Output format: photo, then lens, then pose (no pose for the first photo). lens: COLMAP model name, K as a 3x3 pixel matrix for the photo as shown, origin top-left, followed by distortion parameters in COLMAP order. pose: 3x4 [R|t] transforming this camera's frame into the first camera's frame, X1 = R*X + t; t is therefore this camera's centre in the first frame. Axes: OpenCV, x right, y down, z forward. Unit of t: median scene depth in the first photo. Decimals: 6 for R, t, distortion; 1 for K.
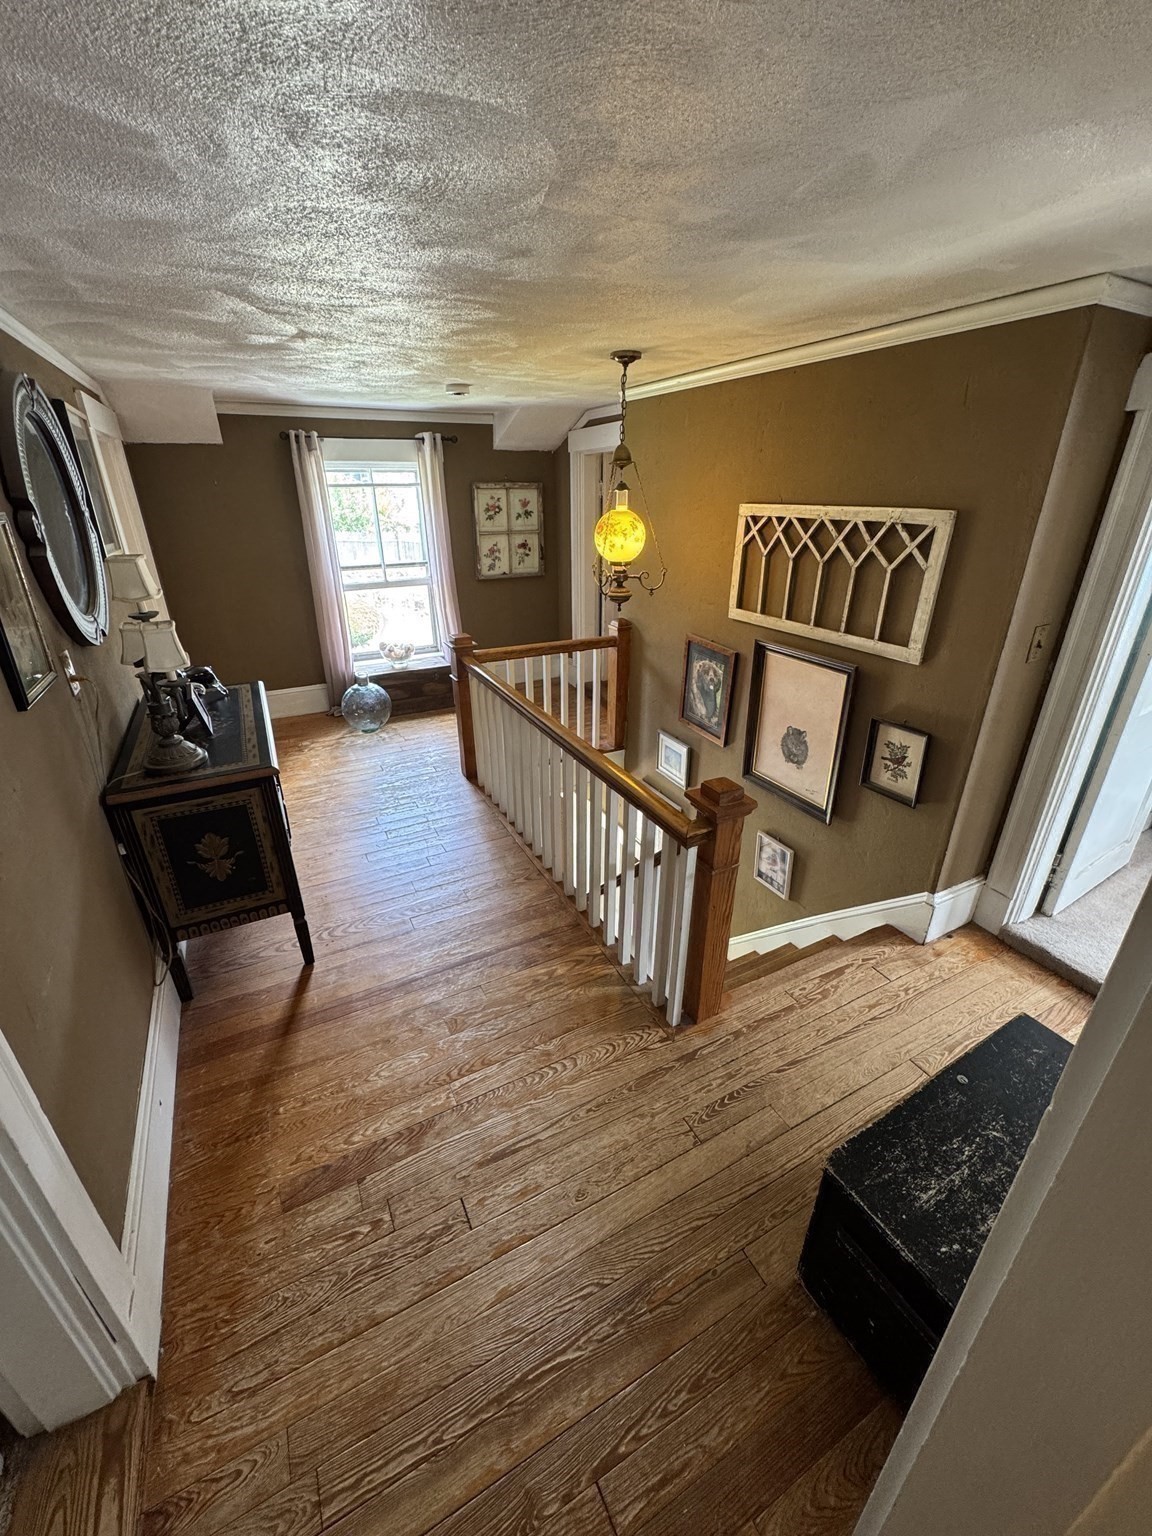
lens RADIAL K [[617.7, 0, 577.4], [0, 617.7, 766.6], [0, 0, 1]] dist [-0.000701, -0.000053]
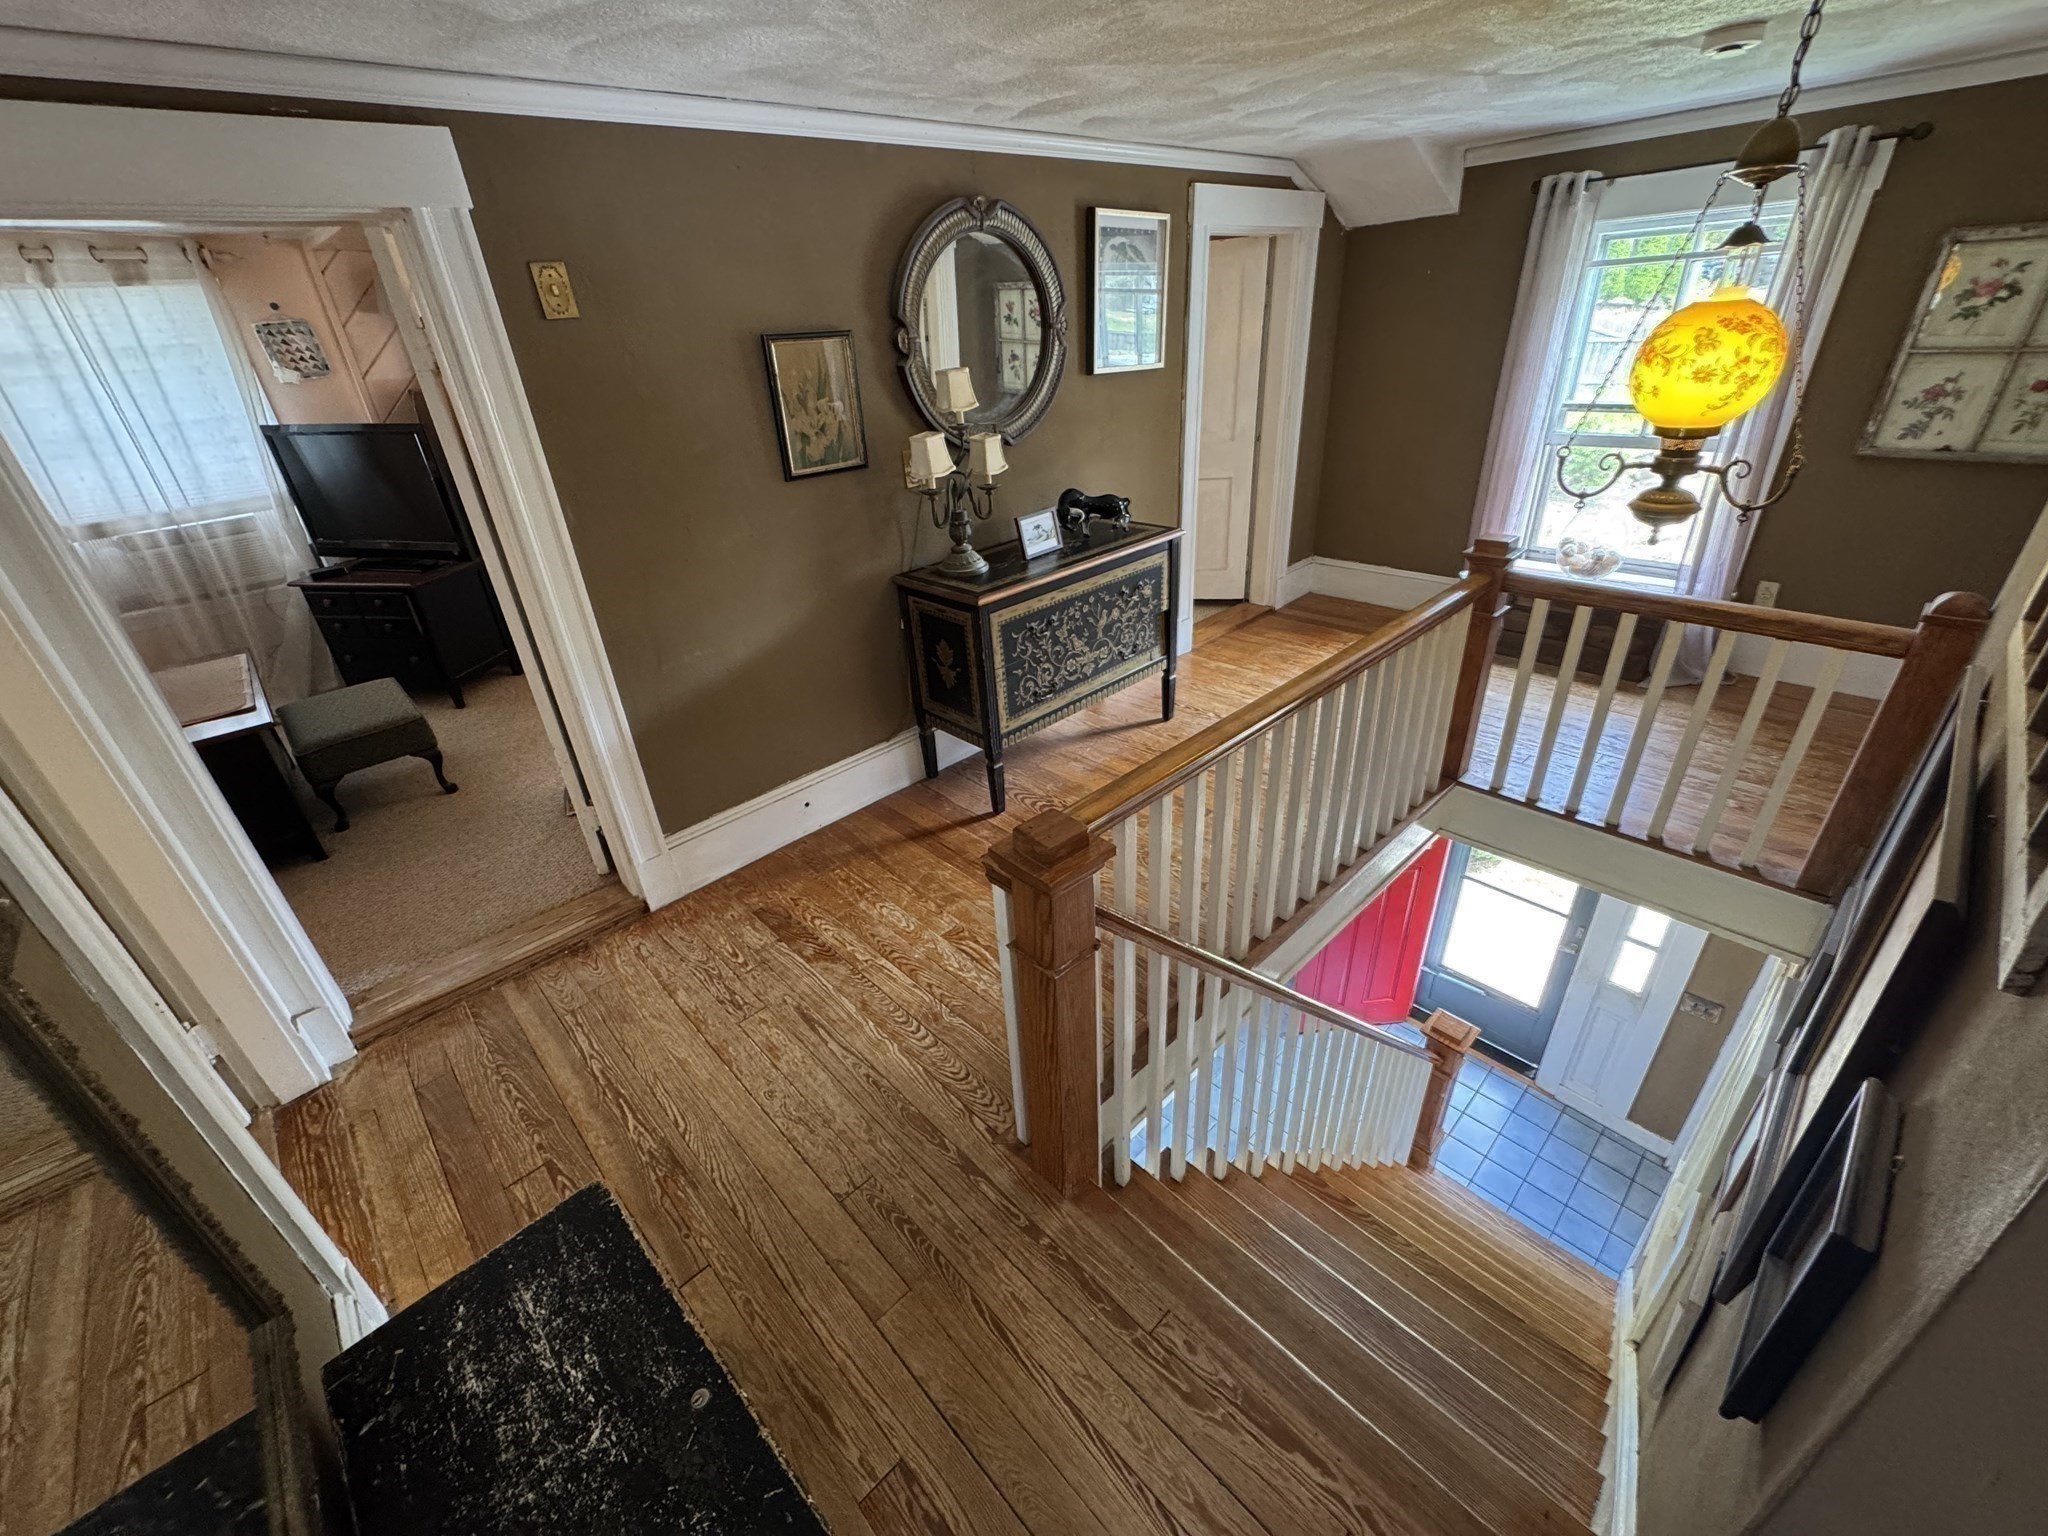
lens RADIAL K [[823.6, 0, 1021.8], [0, 823.6, 765.7], [0, 0, 1]] dist [-0.000701, -0.000053]
pose [[0.271537, 0.446281, -0.852702, 0.787553], [-0.344321, 0.872396, 0.346942, -0.253053], [0.898727, 0.199396, 0.390551, 0.625001]]
